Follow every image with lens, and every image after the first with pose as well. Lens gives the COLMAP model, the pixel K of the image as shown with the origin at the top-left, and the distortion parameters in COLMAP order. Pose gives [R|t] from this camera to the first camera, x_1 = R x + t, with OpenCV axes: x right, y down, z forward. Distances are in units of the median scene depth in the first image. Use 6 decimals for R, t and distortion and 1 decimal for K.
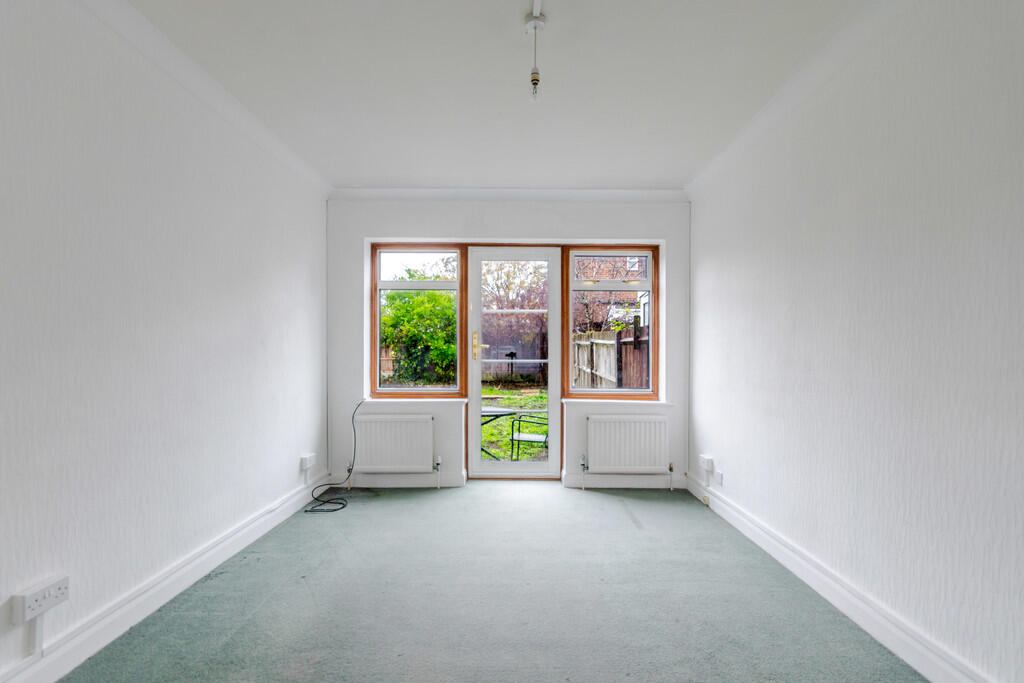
lens RADIAL K [[473.6, 0, 512.0], [0, 473.6, 341.5], [0, 0, 1]] dist [-0.000358, -0.000631]
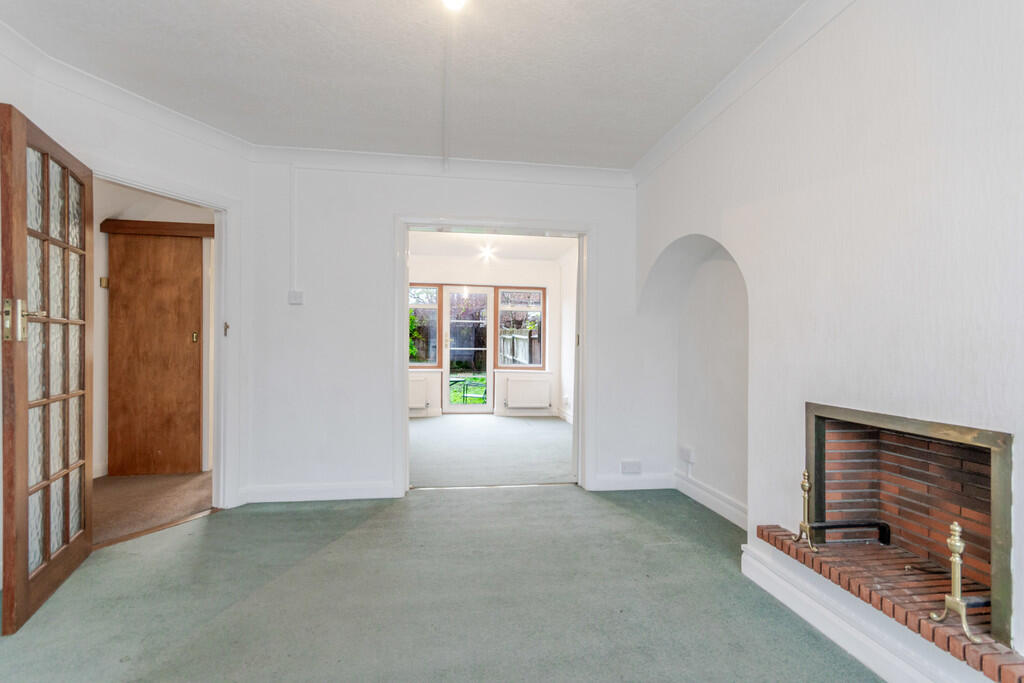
lens RADIAL K [[452.2, 0, 512.0], [0, 452.2, 341.5], [0, 0, 1]] dist [-0.001171, -0.000088]
pose [[0.987686, 0.004960, 0.156371, -0.100896], [-0.007843, 0.999810, 0.017825, -0.019557], [-0.156253, -0.018832, 0.987538, -0.738138]]
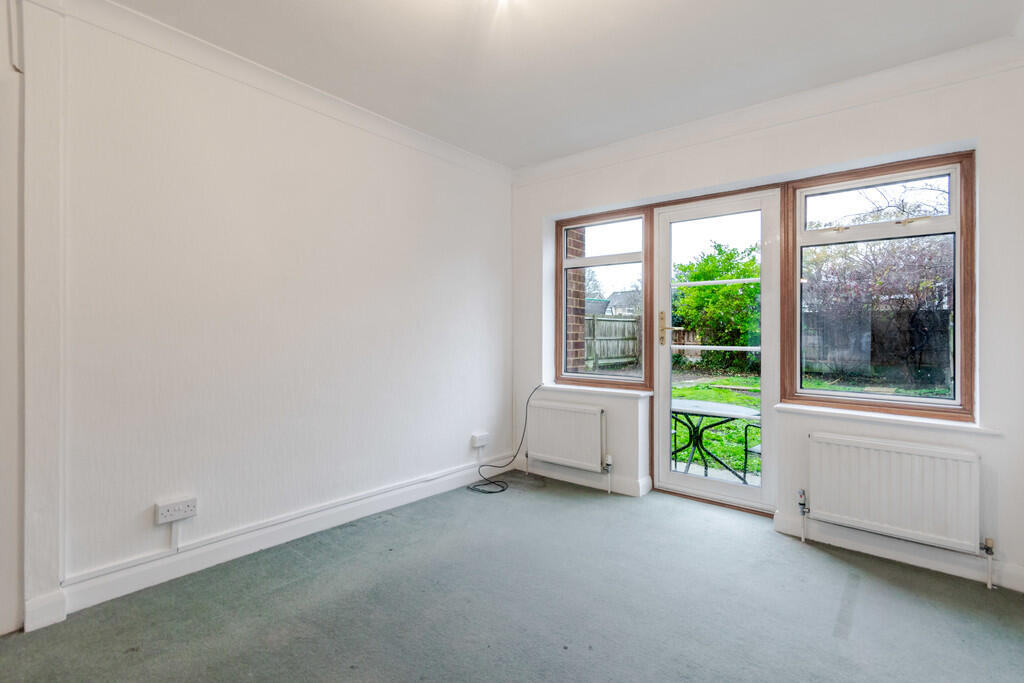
lens RADIAL K [[474.0, 0, 515.2], [0, 474.0, 319.3], [0, 0, 1]] dist [0.002918, 0.000892]
pose [[0.769287, -0.019754, -0.638598, 0.250874], [0.011057, 0.999784, -0.017607, 0.005742], [0.638808, 0.006484, 0.769339, 0.204529]]
